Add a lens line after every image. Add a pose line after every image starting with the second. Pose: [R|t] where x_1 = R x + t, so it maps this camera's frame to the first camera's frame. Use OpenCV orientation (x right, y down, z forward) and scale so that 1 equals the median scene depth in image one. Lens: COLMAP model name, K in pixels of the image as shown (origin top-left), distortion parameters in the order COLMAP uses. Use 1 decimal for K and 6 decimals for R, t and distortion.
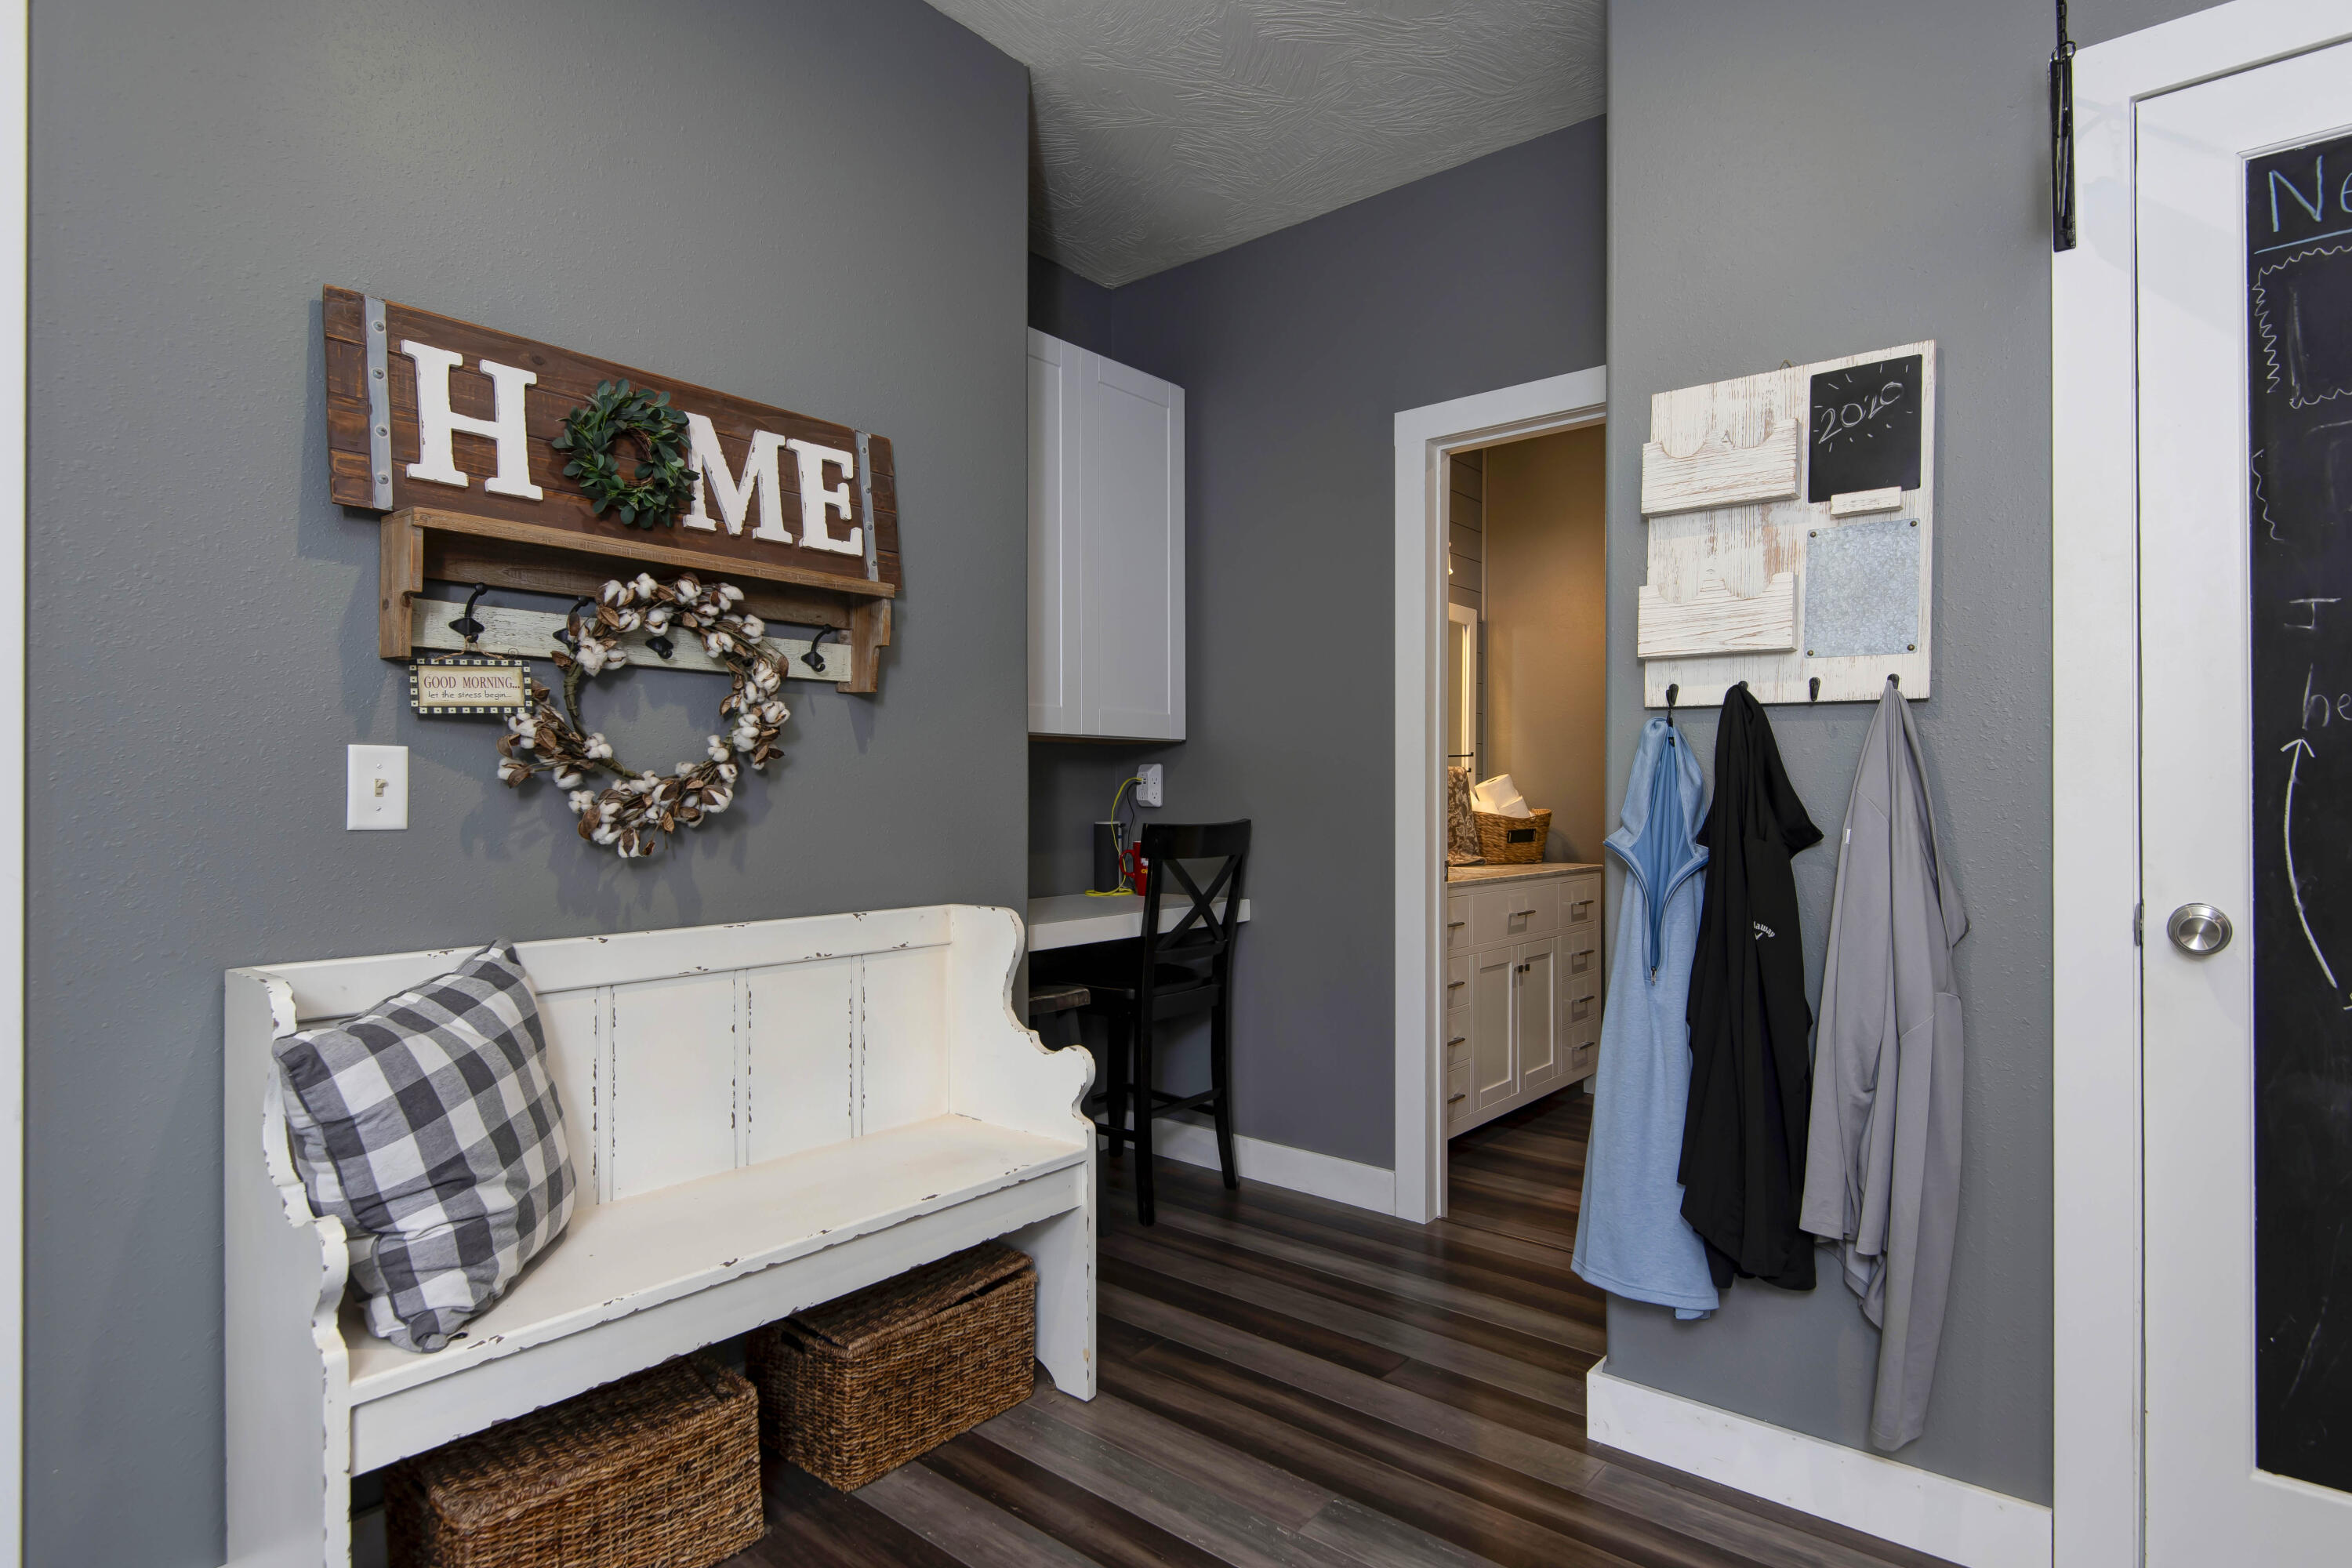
lens RADIAL K [[1228.0, 0, 1175.2], [0, 1228.0, 787.6], [0, 0, 1]] dist [-0.007467, -0.001917]
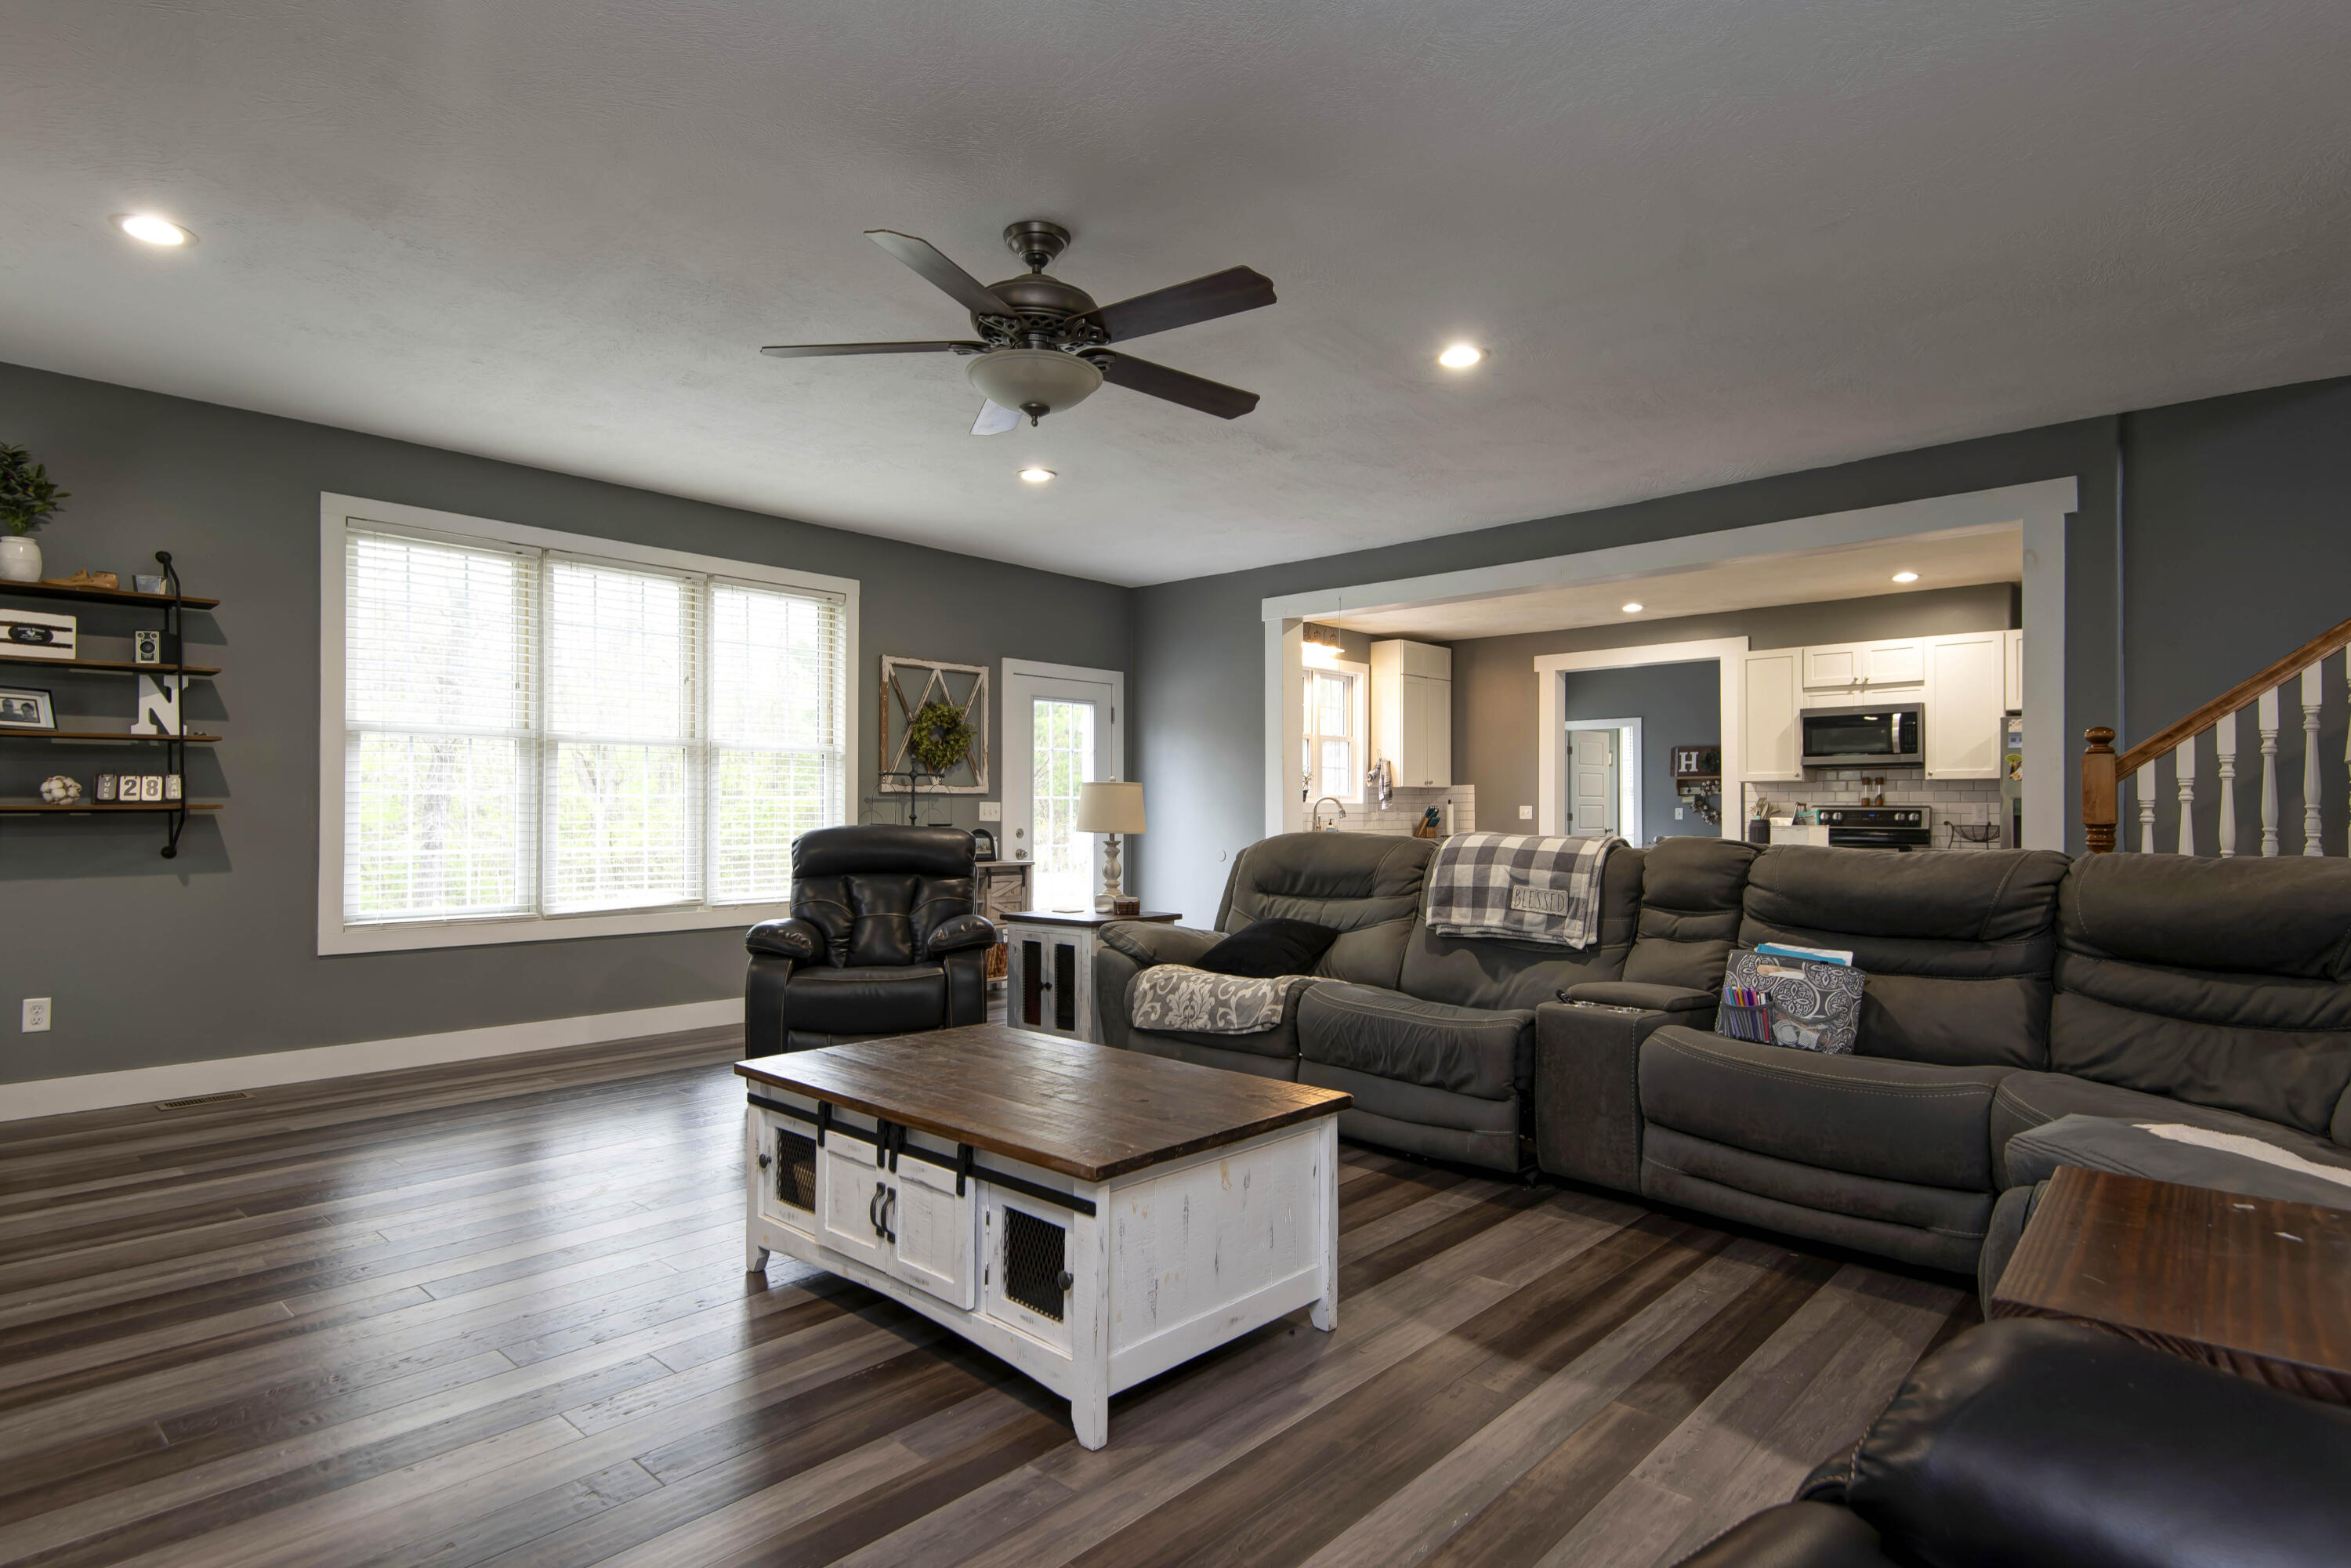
lens RADIAL K [[1227.5, 0, 1154.2], [0, 1227.5, 803.8], [0, 0, 1]] dist [-0.007467, -0.001917]
pose [[-0.052574, -0.008015, -0.998585, 6.177876], [0.003225, 0.999961, -0.008196, -0.009854], [0.998612, -0.003651, -0.052547, -1.581855]]
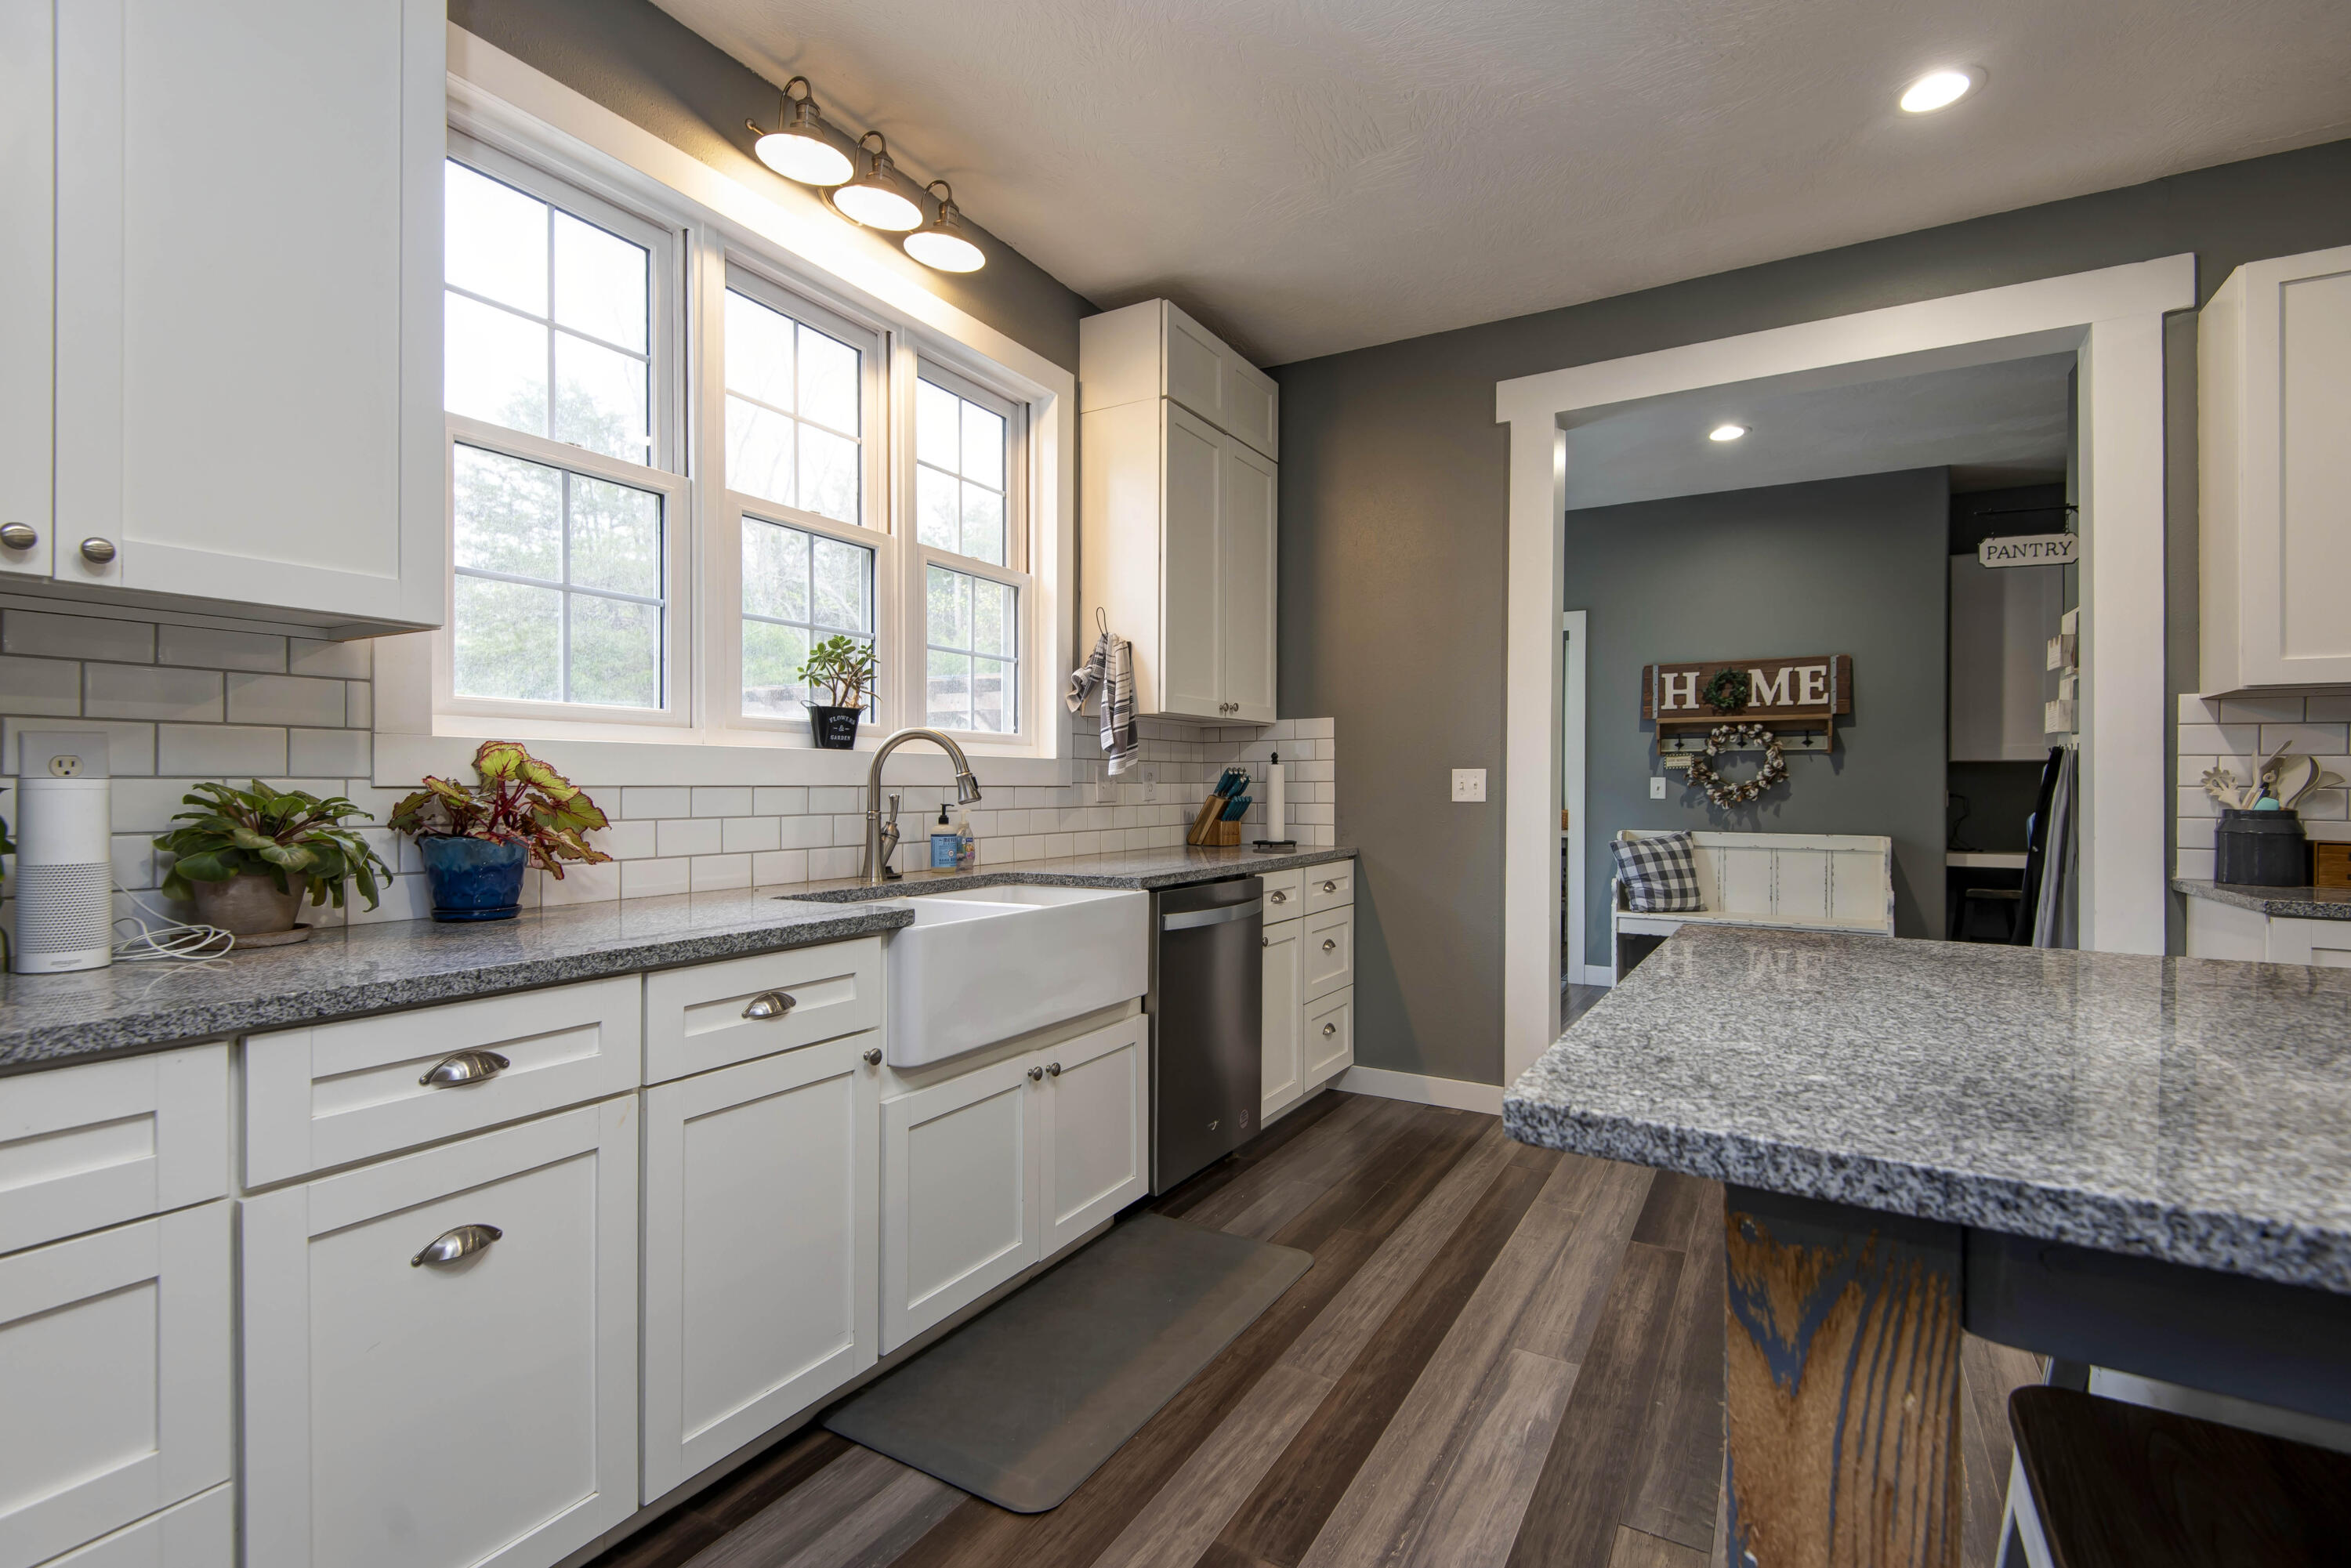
lens RADIAL K [[1085.6, 0, 1167.5], [0, 1085.6, 800.2], [0, 0, 1]] dist [0.013688, -0.009184]
pose [[0.173588, 0.013259, -0.984729, 2.278465], [0.001430, 0.999905, 0.013716, -0.010975], [0.984817, -0.003789, 0.173552, -1.049361]]
